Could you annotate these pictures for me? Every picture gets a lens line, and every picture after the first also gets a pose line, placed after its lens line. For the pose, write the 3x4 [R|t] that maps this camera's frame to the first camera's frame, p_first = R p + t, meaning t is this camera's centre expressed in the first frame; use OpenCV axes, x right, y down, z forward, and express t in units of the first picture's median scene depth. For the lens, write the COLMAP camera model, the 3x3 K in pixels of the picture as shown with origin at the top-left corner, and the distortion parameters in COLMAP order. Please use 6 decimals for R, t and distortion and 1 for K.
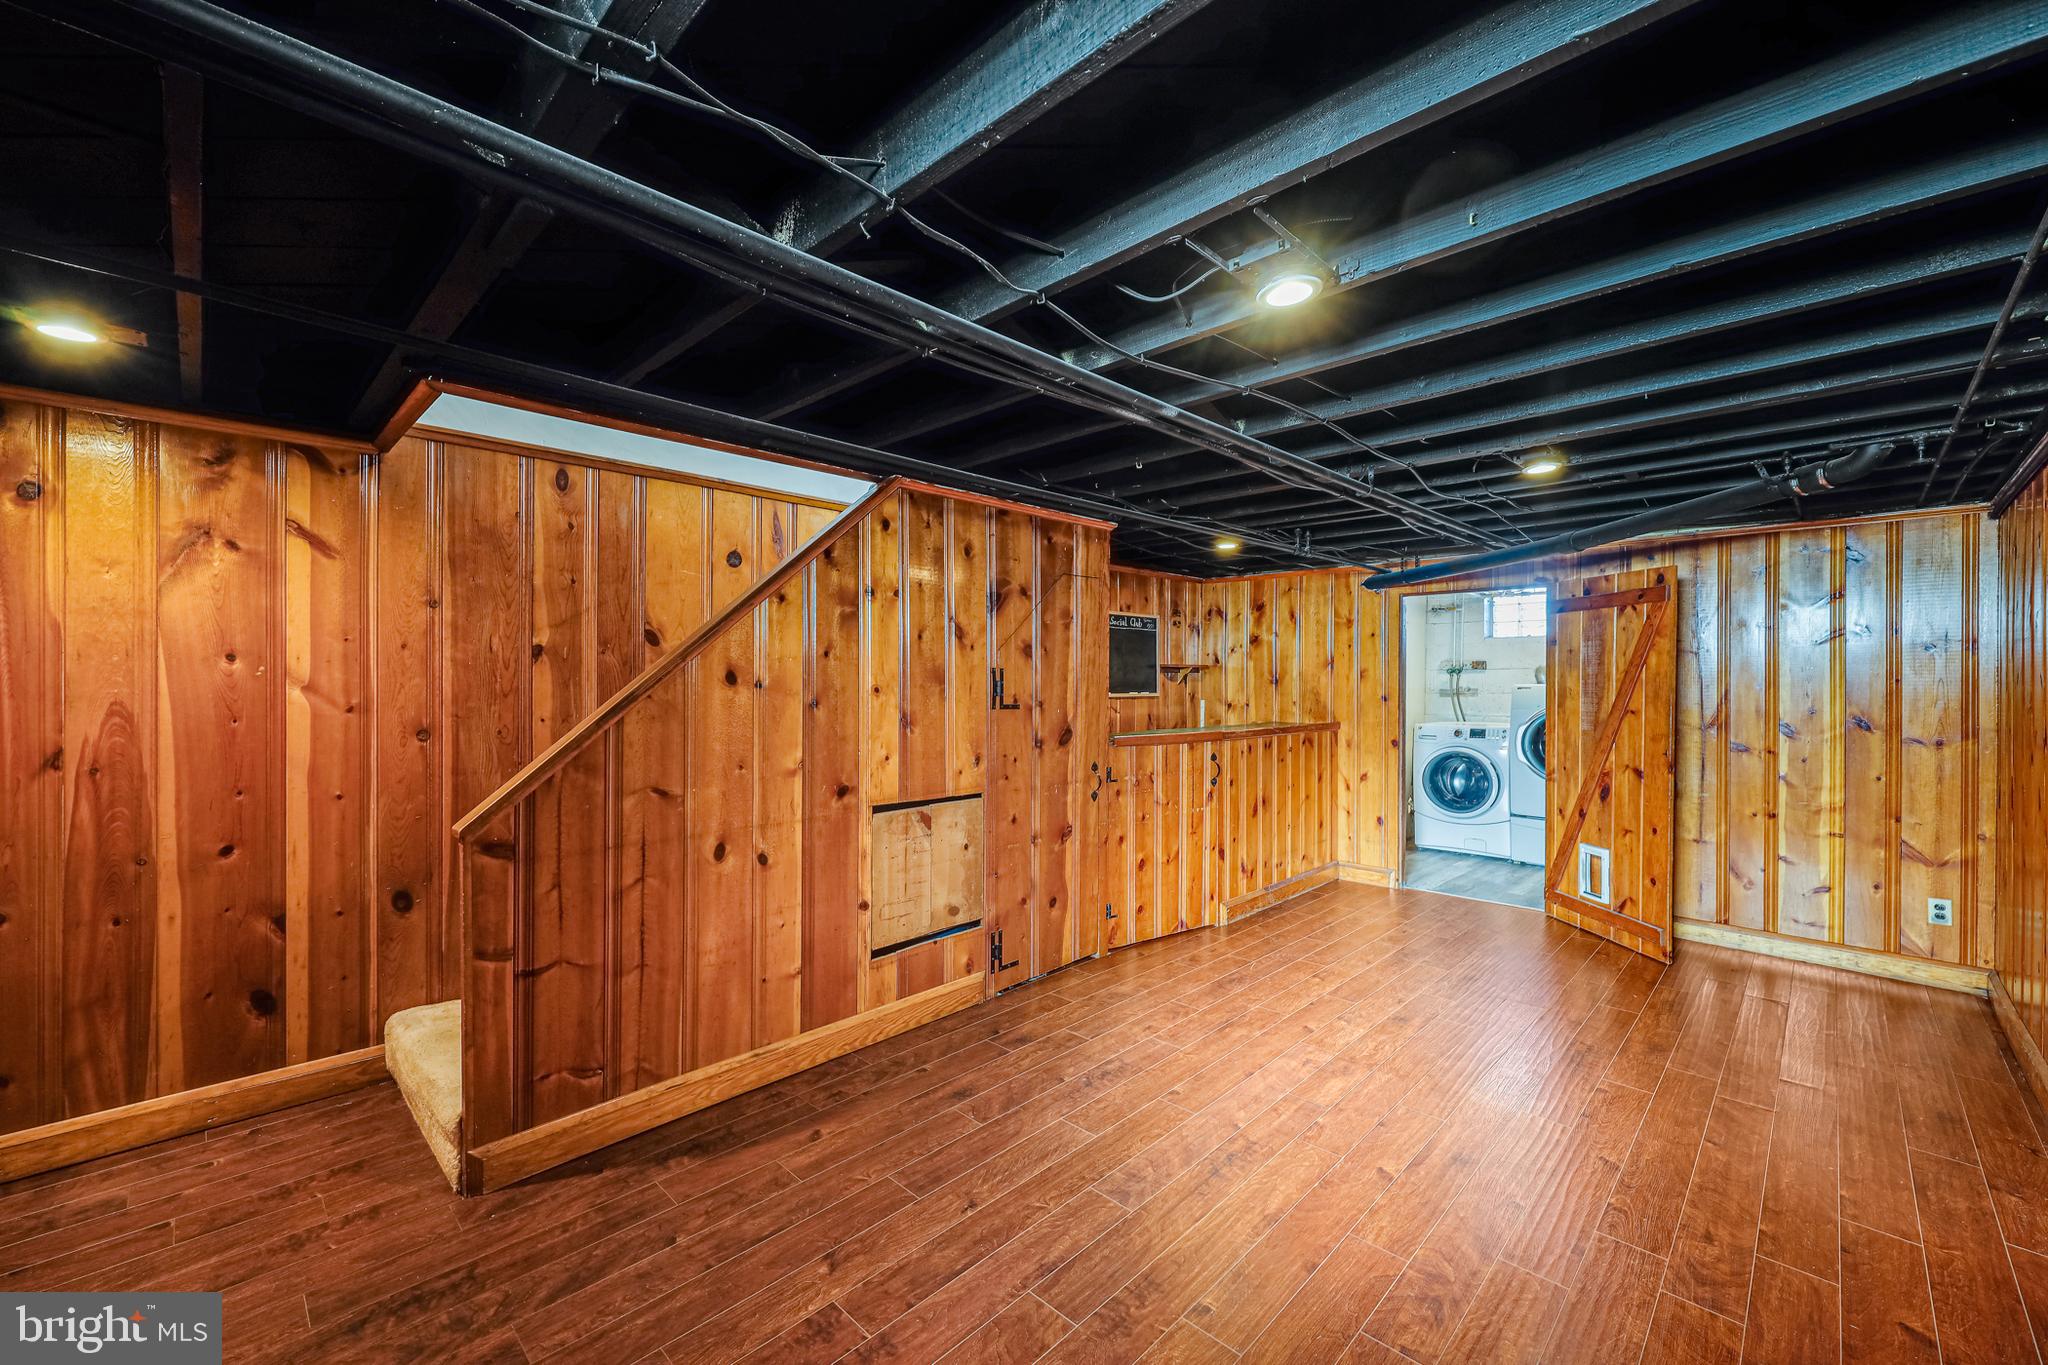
lens RADIAL K [[826.7, 0, 1023.8], [0, 826.7, 682.2], [0, 0, 1]] dist [0.000687, 0.000088]
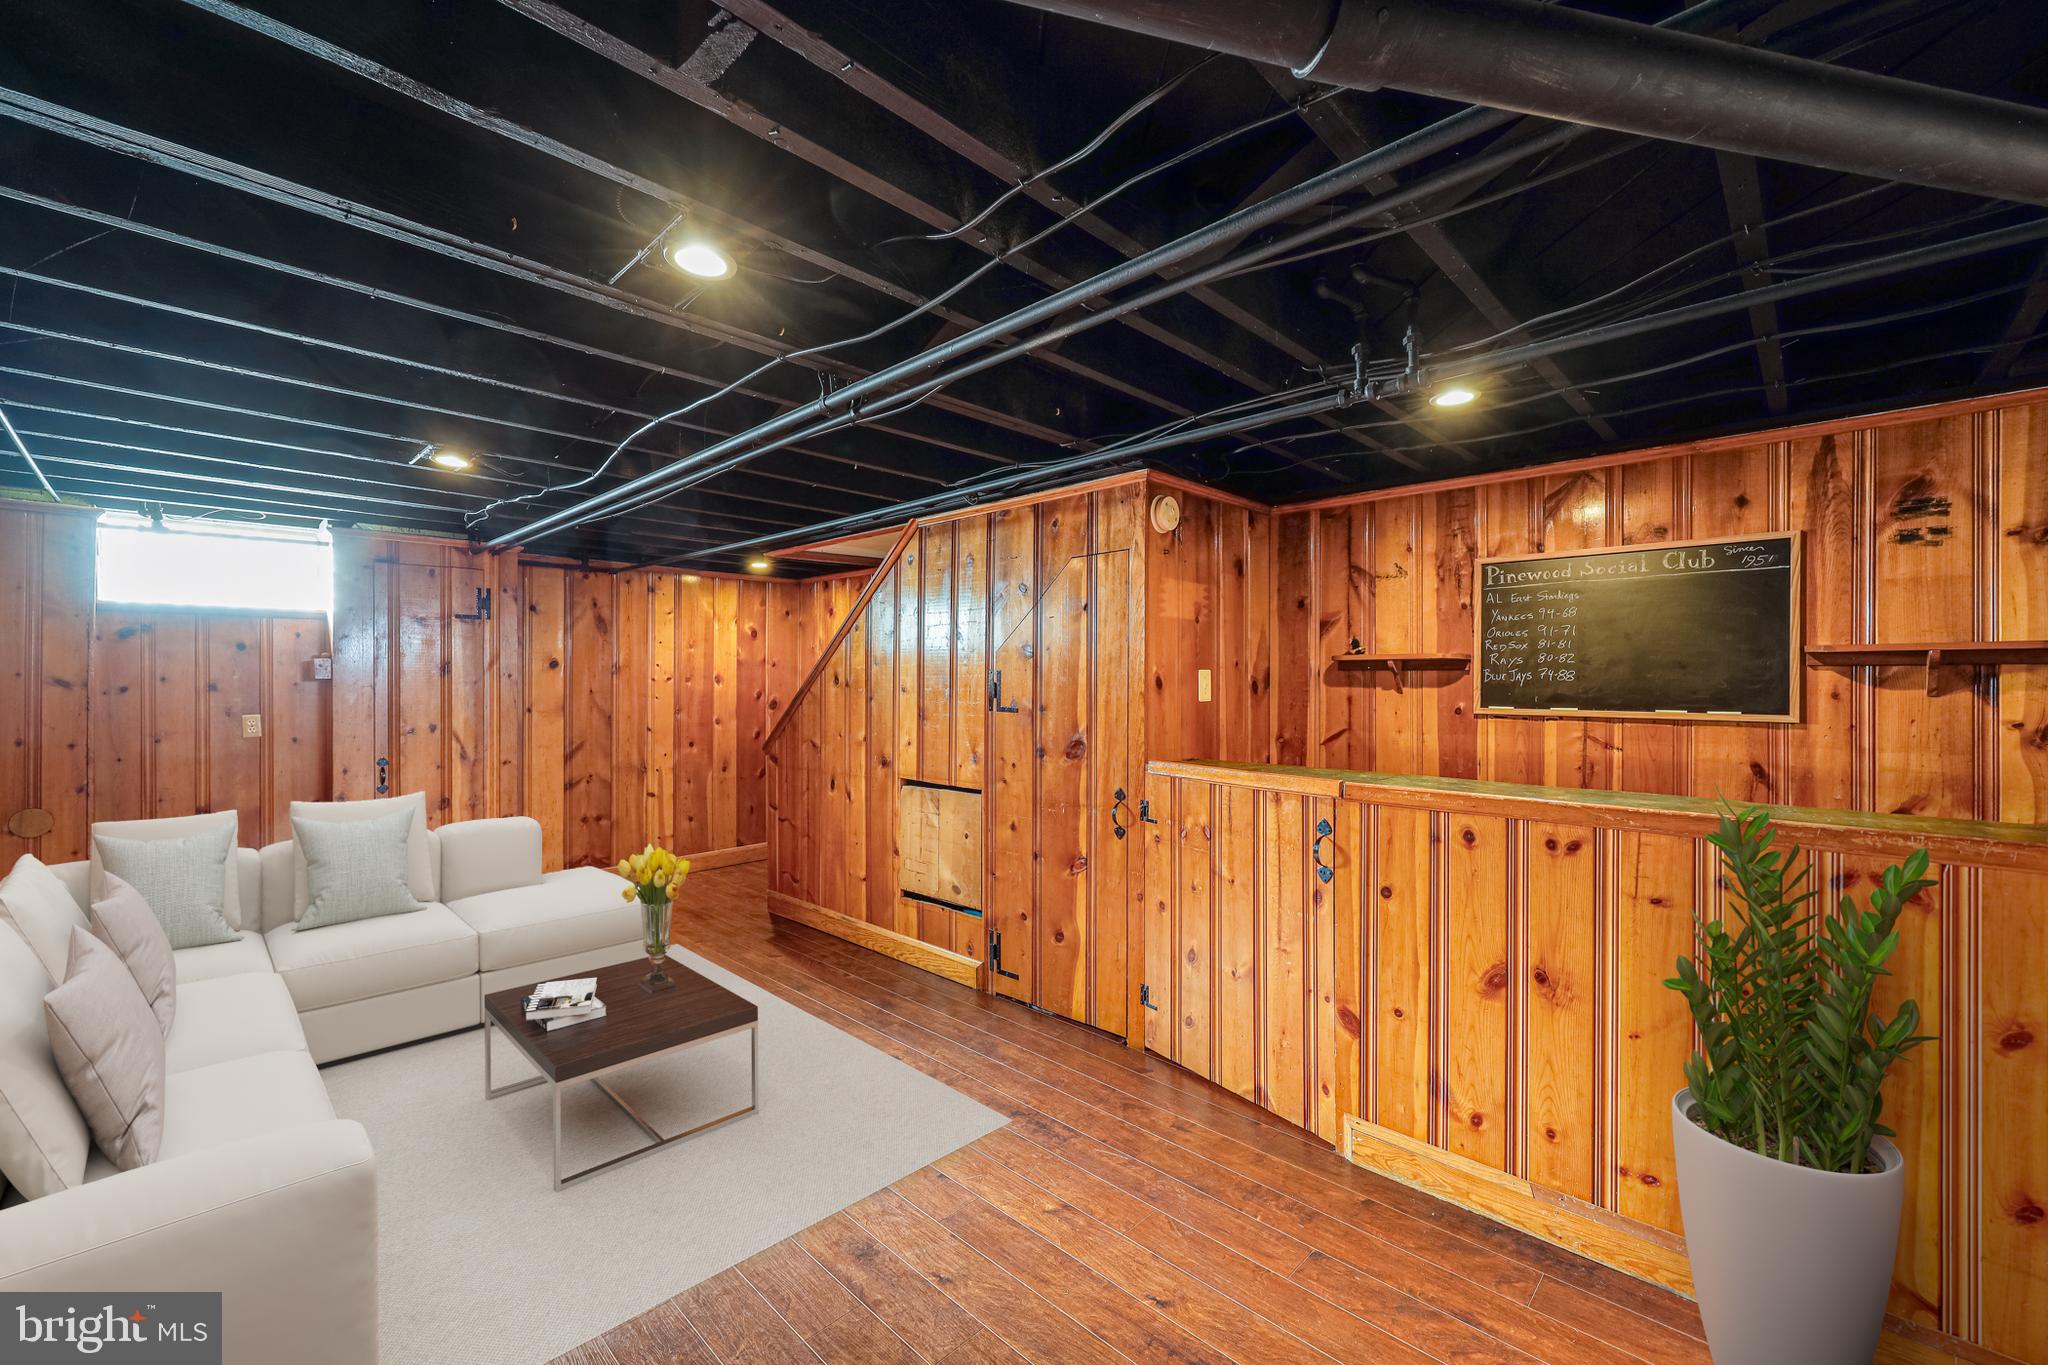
lens RADIAL K [[826.7, 0, 1031.7], [0, 826.7, 681.4], [0, 0, 1]] dist [0.000687, 0.000088]
pose [[0.014128, 0.001404, -0.999899, 0.967069], [-0.002977, 0.999995, 0.001362, -0.005160], [0.999896, 0.002958, 0.014132, 1.019854]]
